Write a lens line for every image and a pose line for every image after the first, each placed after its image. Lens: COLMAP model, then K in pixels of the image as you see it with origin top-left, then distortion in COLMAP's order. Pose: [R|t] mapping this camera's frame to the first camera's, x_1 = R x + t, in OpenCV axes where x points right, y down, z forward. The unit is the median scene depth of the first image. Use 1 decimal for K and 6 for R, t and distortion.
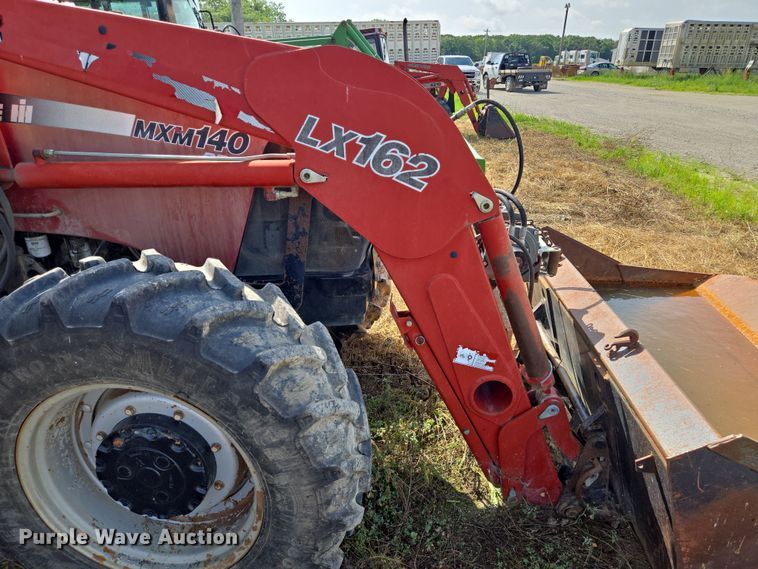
lens RADIAL K [[514.7, 0, 382.2], [0, 514.7, 289.8], [0, 0, 1]] dist [0.059091, -0.040512]
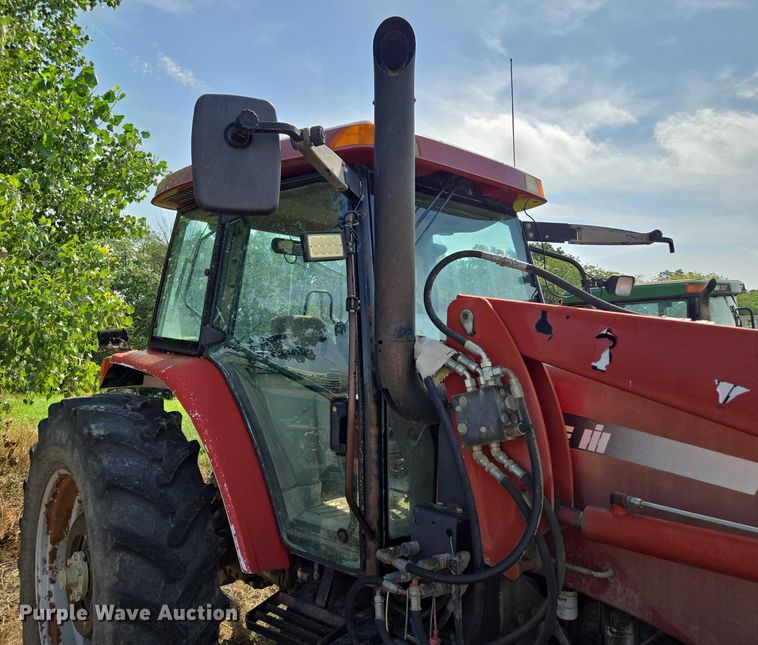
lens RADIAL K [[578.4, 0, 329.8], [0, 578.4, 317.2], [0, 0, 1]] dist [0.059809, -0.037743]
pose [[0.662539, -0.025327, -0.748599, -0.297111], [-0.318607, 0.894977, -0.312259, -0.100584], [0.677888, 0.445393, 0.584888, 0.114618]]
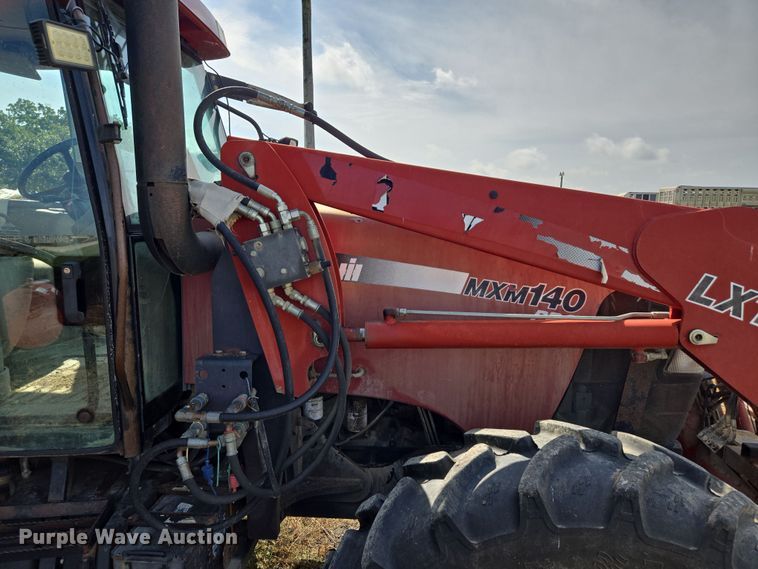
lens RADIAL K [[514.7, 0, 383.0], [0, 514.7, 286.2], [0, 0, 1]] dist [0.059091, -0.040512]
pose [[0.999958, 0.004580, -0.007903, -0.669548], [-0.006599, 0.960478, -0.278279, -0.045905], [0.006316, 0.278319, 0.960468, 0.088950]]
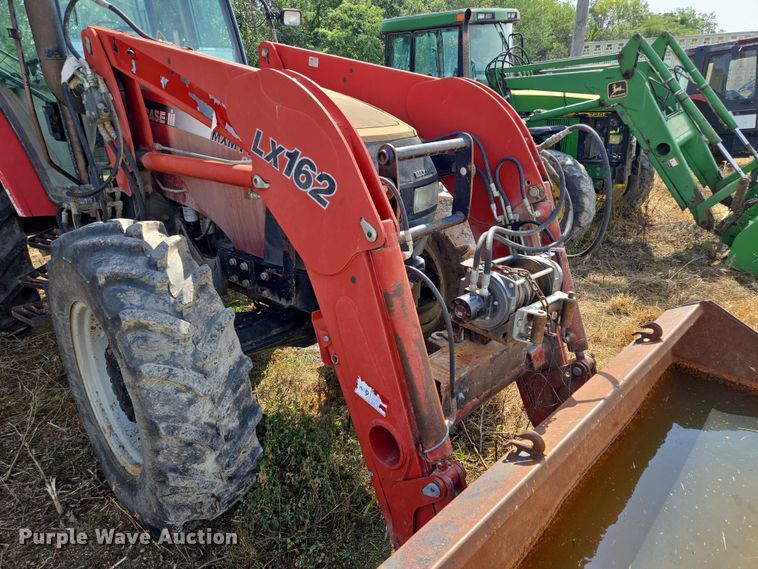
lens RADIAL K [[514.7, 0, 381.7], [0, 514.7, 285.8], [0, 0, 1]] dist [0.059091, -0.040512]
pose [[0.768605, 0.232374, -0.596028, 0.775181], [-0.253860, 0.965986, 0.049246, -0.120618], [0.587198, 0.113457, 0.801452, 0.267335]]
